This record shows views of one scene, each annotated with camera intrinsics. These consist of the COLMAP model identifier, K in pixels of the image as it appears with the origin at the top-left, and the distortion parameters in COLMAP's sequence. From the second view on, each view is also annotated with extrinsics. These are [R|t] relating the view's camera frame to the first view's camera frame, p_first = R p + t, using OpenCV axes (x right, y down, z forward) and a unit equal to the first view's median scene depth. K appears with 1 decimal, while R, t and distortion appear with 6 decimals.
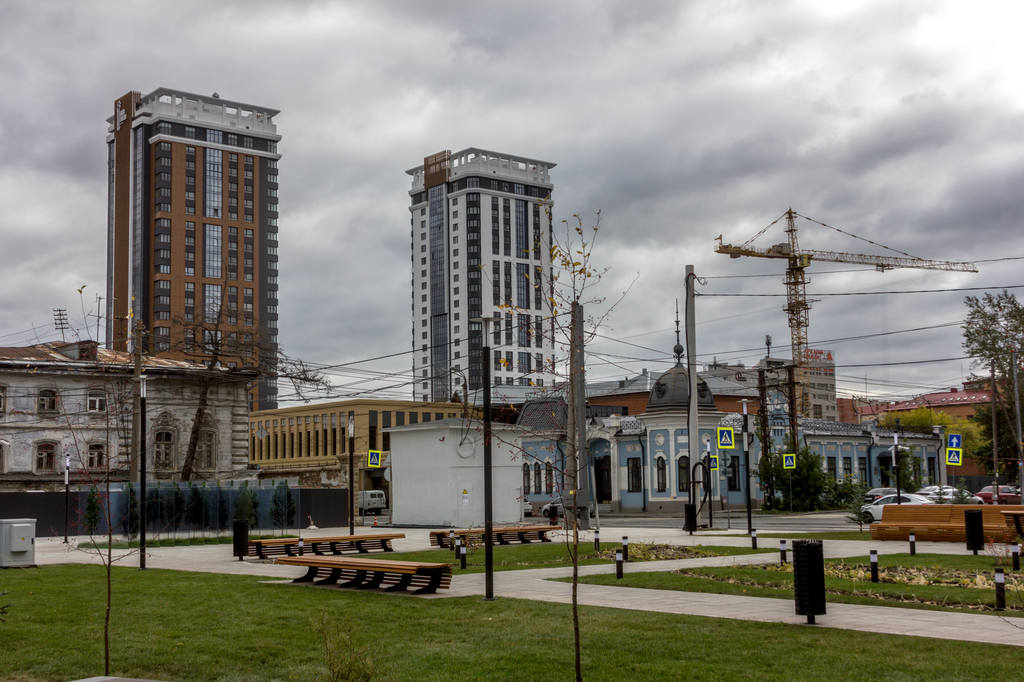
lens RADIAL K [[1336.4, 0, 511.7], [0, 1336.4, 343.8], [0, 0, 1]] dist [0.009848, 0.000000]
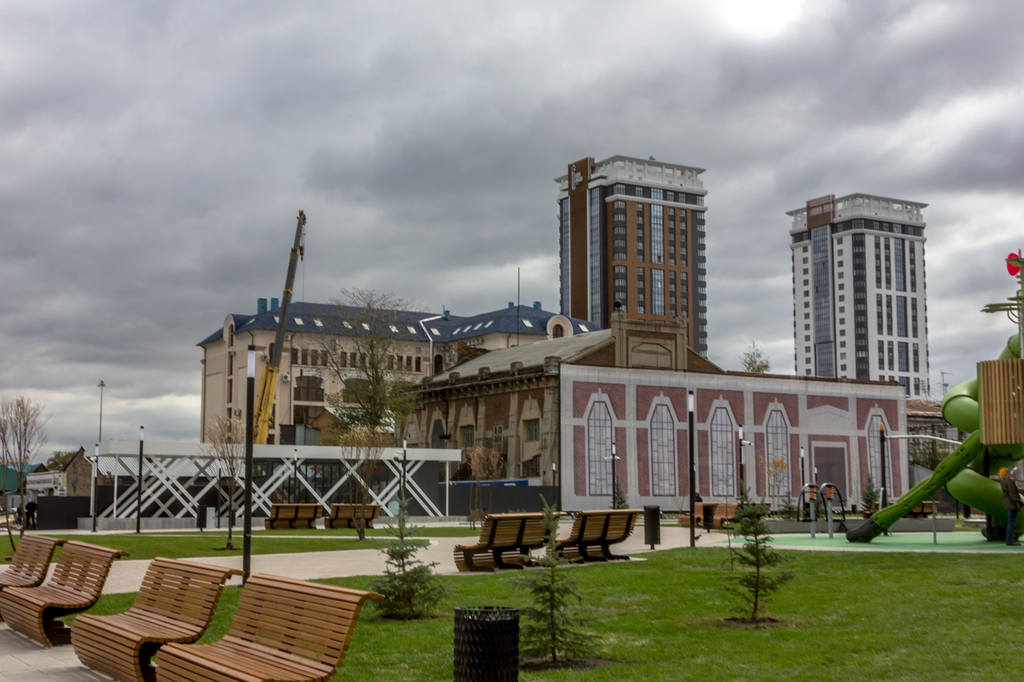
lens RADIAL K [[1336.4, 0, 512.1], [0, 1336.4, 337.7], [0, 0, 1]] dist [0.009848, 0.000000]
pose [[0.985702, -0.000892, -0.168493, -0.125389], [-0.000887, 0.999945, -0.010483, -0.013989], [0.168493, 0.010483, 0.985647, -0.145746]]
